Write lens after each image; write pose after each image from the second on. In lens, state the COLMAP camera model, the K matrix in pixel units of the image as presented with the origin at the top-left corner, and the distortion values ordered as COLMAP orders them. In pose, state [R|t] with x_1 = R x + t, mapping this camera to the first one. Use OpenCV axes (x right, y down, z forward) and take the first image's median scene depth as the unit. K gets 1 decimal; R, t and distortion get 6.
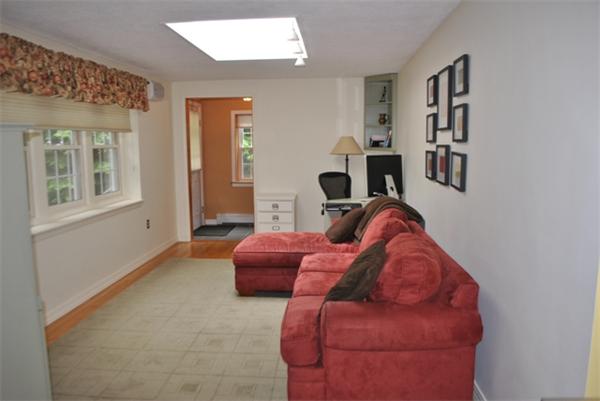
lens RADIAL K [[470.1, 0, 283.3], [0, 470.1, 201.0], [0, 0, 1]] dist [-0.063568, -0.003084]
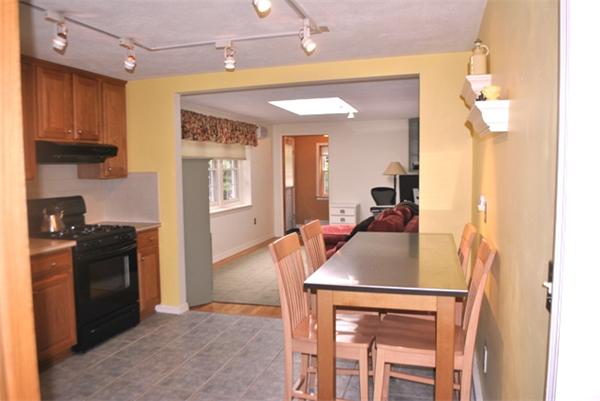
lens RADIAL K [[470.1, 0, 283.3], [0, 470.1, 201.0], [0, 0, 1]] dist [-0.063568, -0.003084]
pose [[0.976996, 0.011829, -0.212929, 0.124942], [-0.022834, 0.998523, -0.049300, 0.060919], [0.212031, 0.053028, 0.975823, -0.476716]]
